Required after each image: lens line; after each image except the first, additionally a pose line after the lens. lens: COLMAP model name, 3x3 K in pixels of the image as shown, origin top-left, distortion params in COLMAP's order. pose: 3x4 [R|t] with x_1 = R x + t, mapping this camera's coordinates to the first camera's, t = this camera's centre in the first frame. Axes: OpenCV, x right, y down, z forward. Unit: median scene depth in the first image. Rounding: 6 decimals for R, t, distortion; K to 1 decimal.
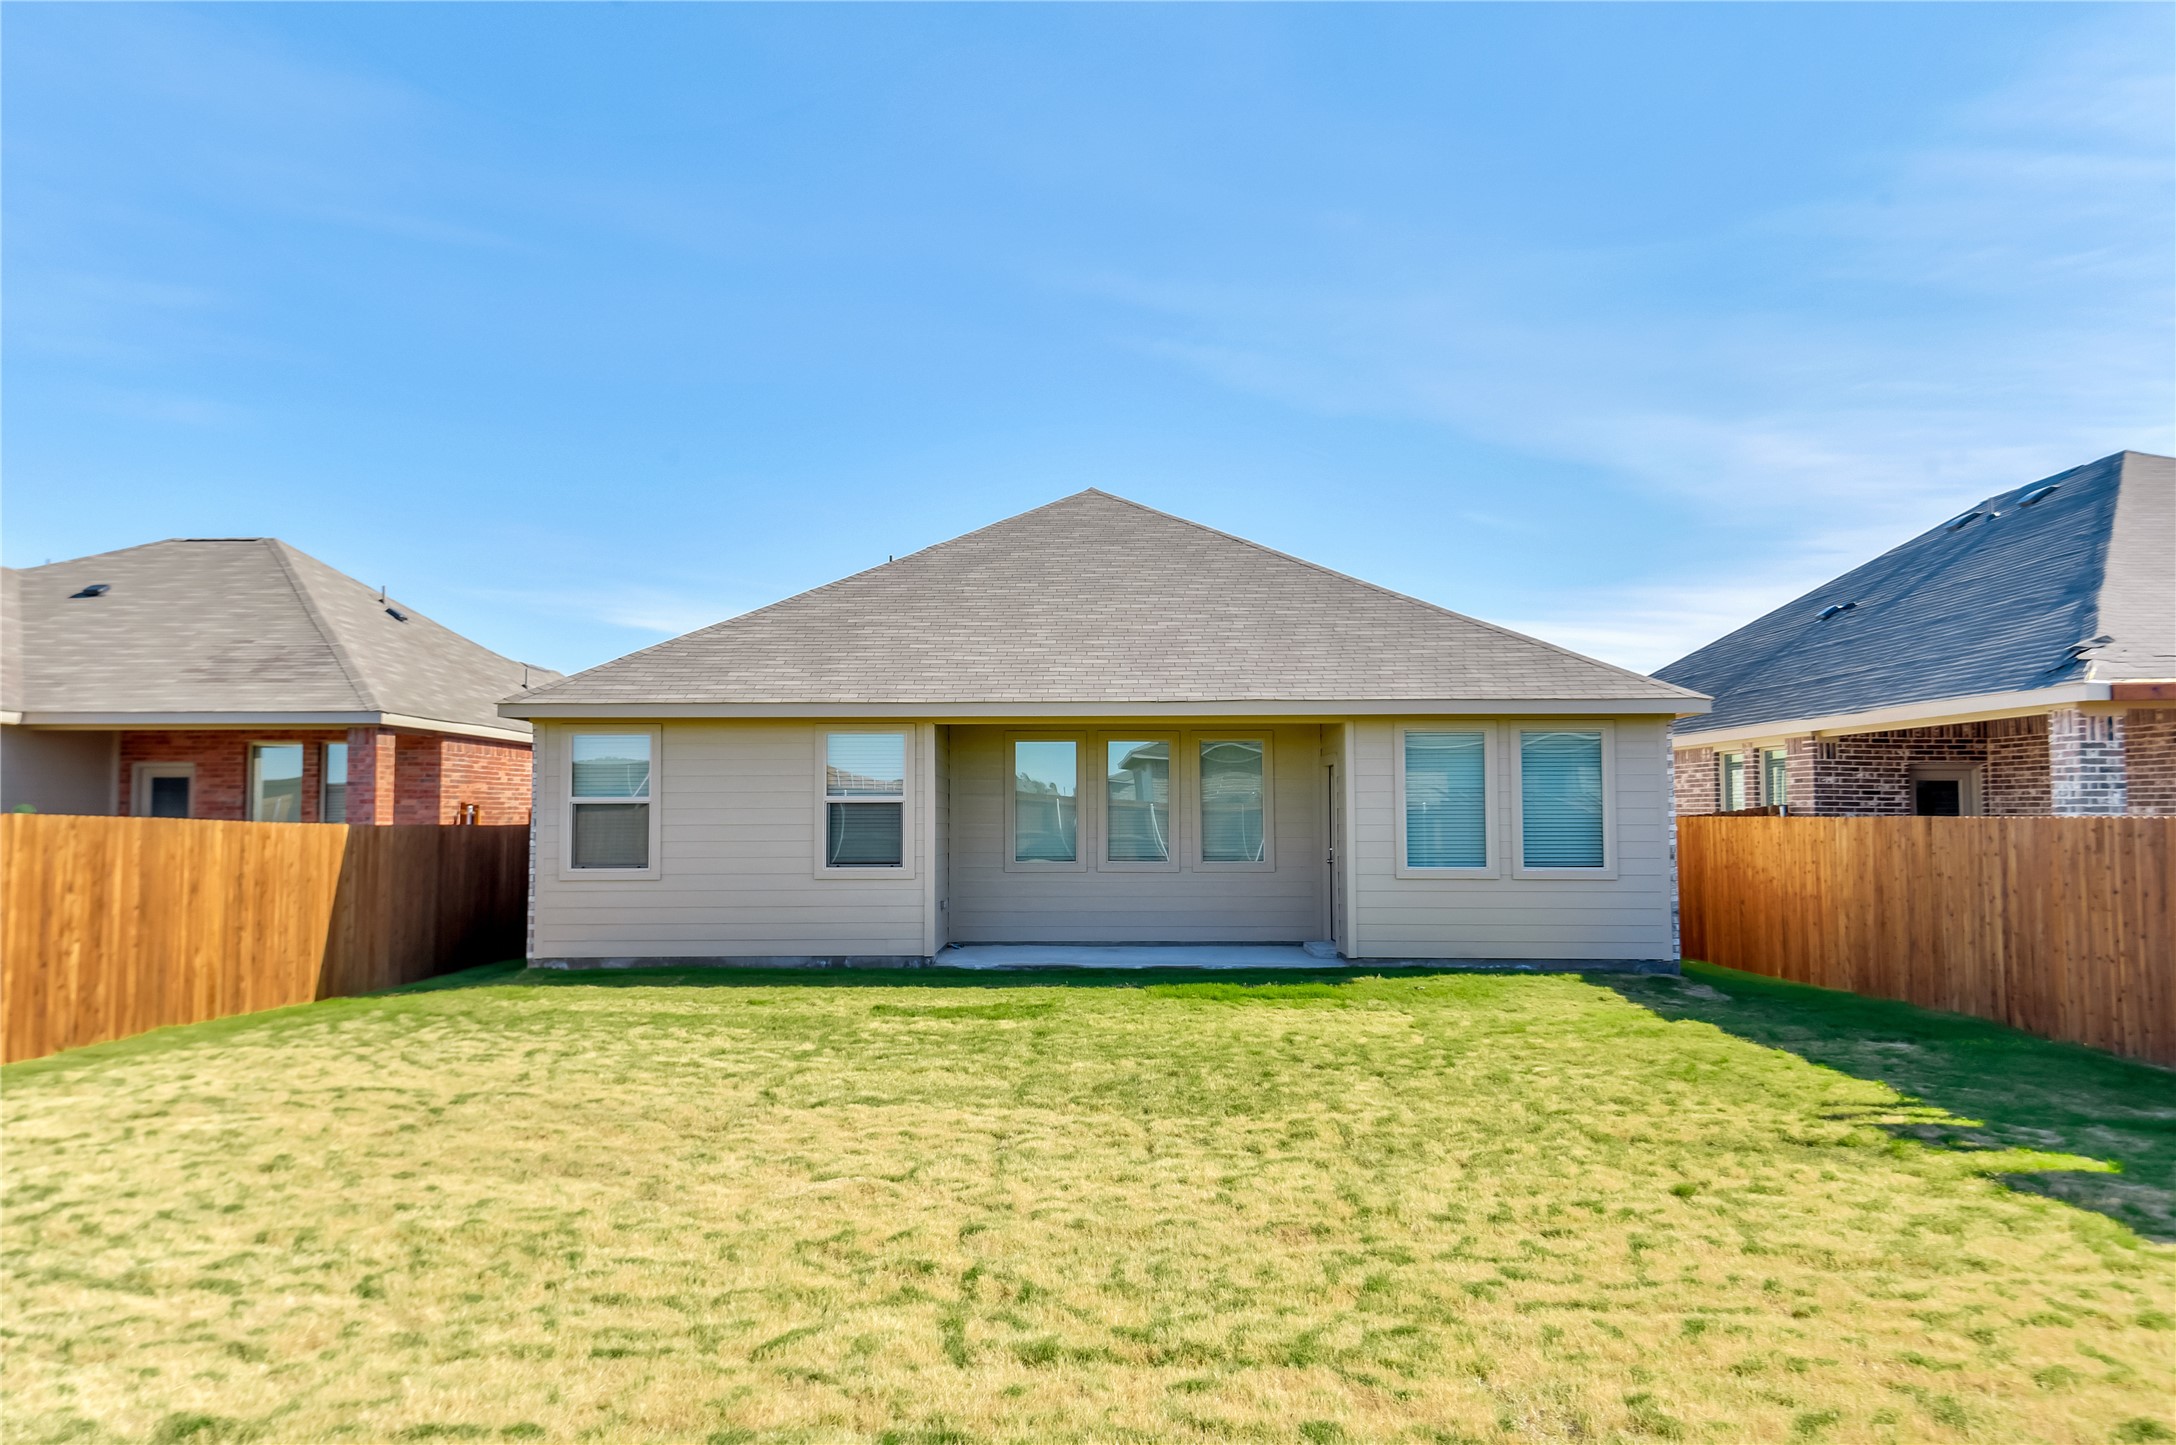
lens RADIAL K [[1451.4, 0, 1086.5], [0, 1451.4, 708.3], [0, 0, 1]] dist [0.029205, 0.000840]
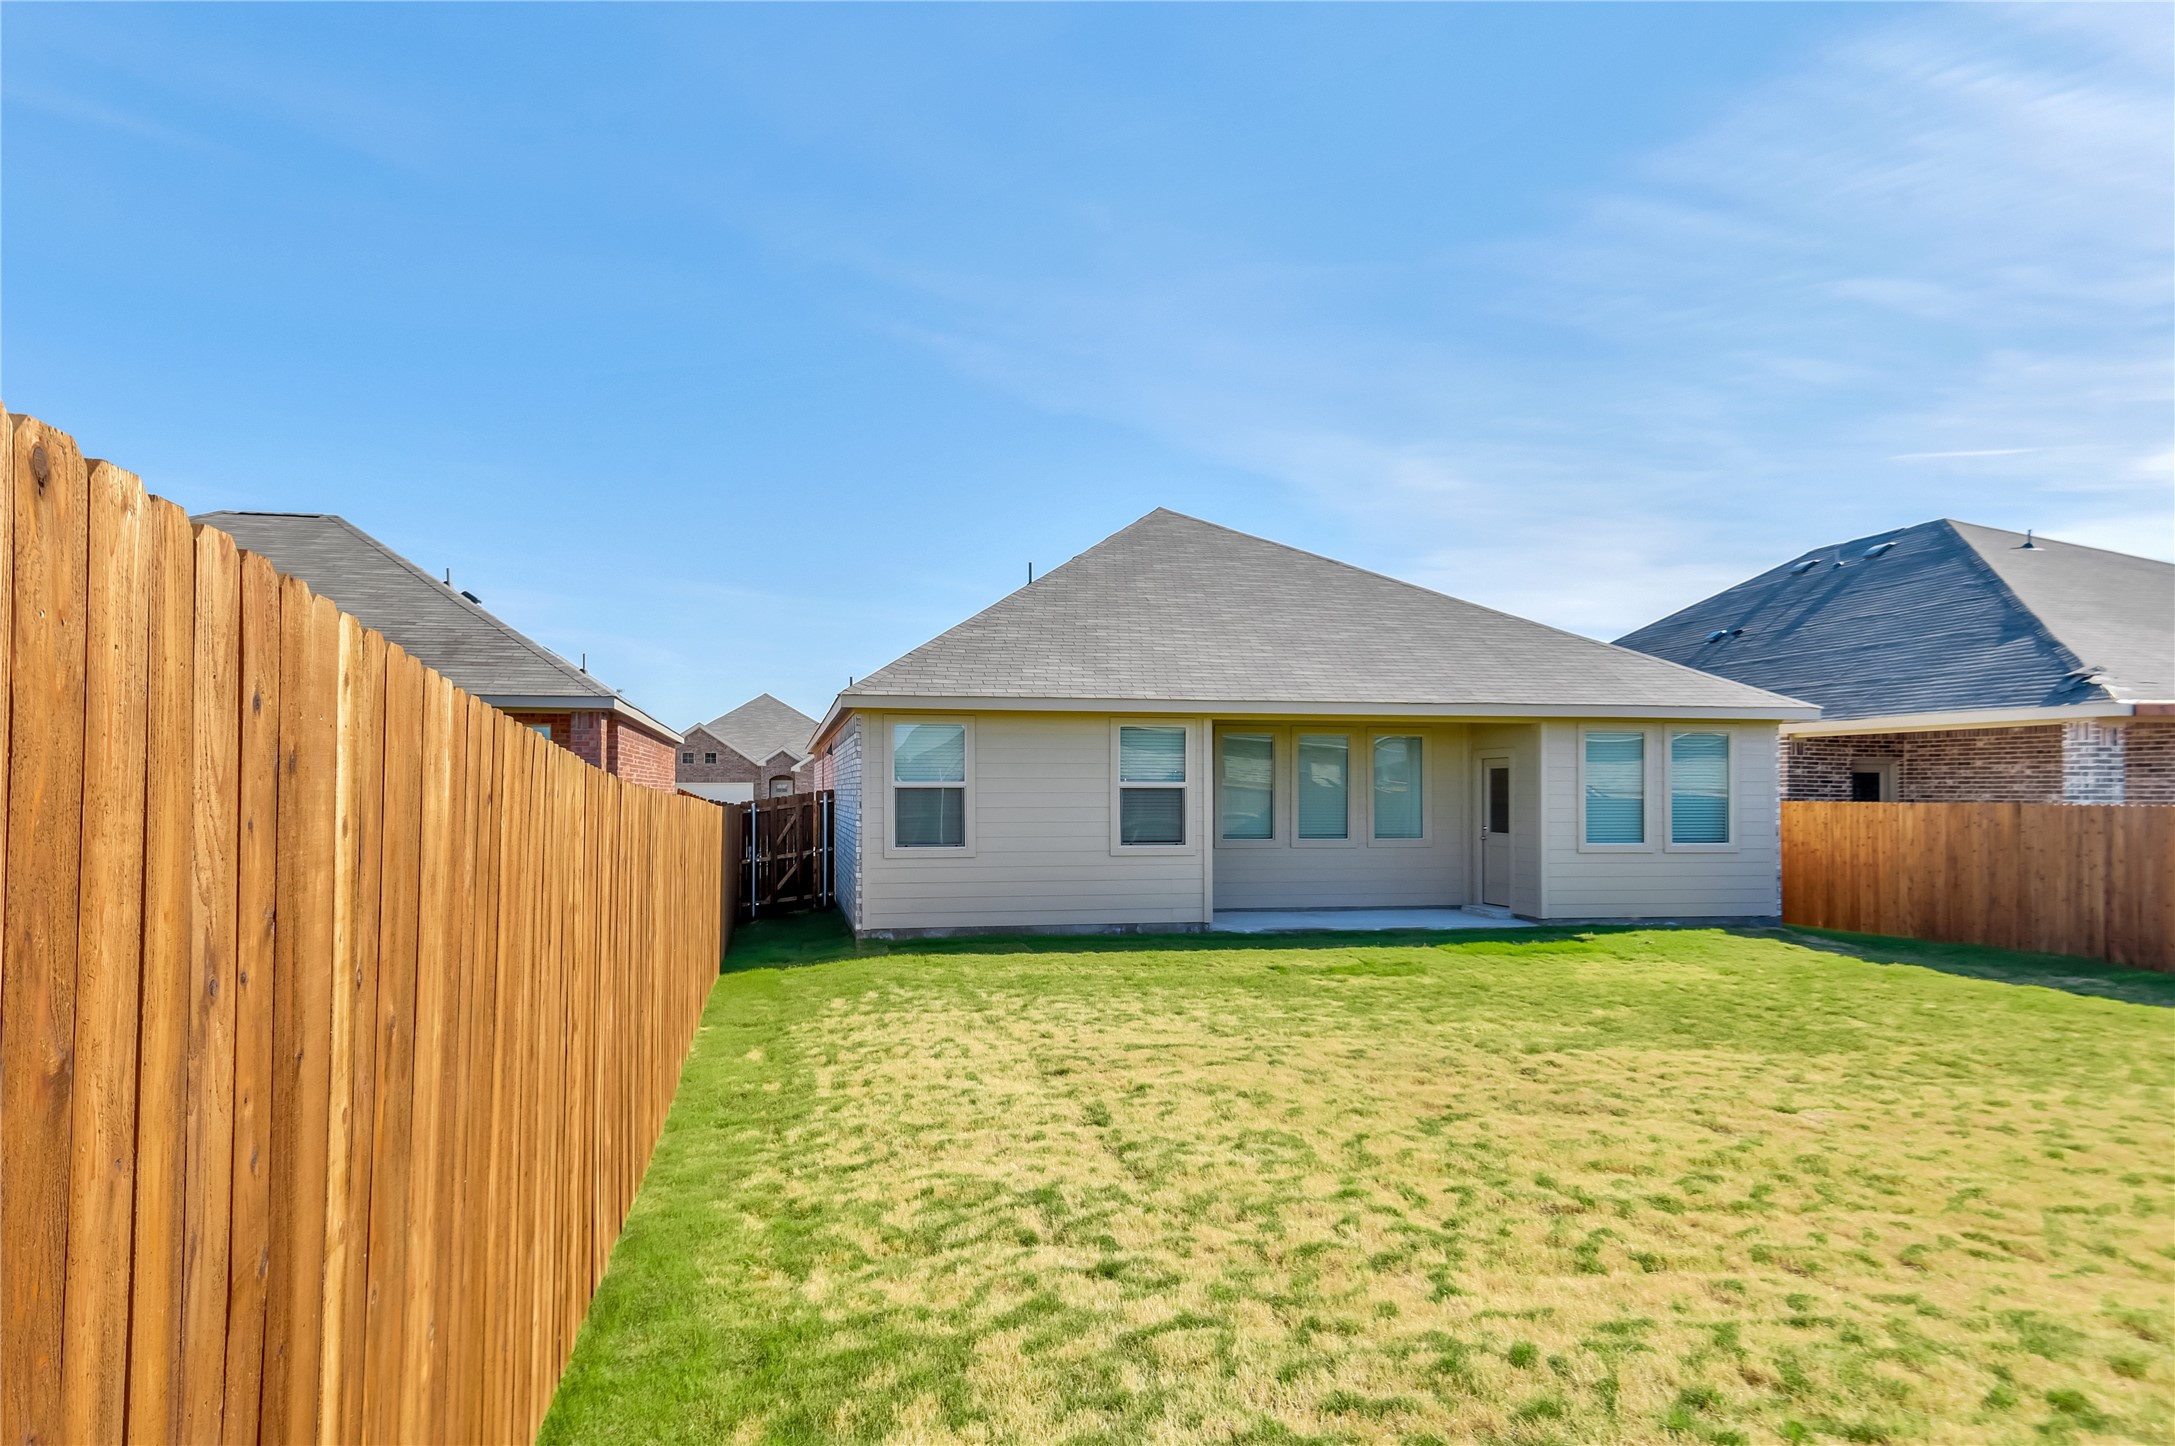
lens RADIAL K [[1293.9, 0, 1087.3], [0, 1293.9, 743.6], [0, 0, 1]] dist [0.036870, 0.000210]
pose [[0.977450, 0.011403, 0.210857, -0.417430], [-0.019022, 0.999236, 0.034144, -0.002932], [-0.210306, -0.037385, 0.976920, 0.030026]]
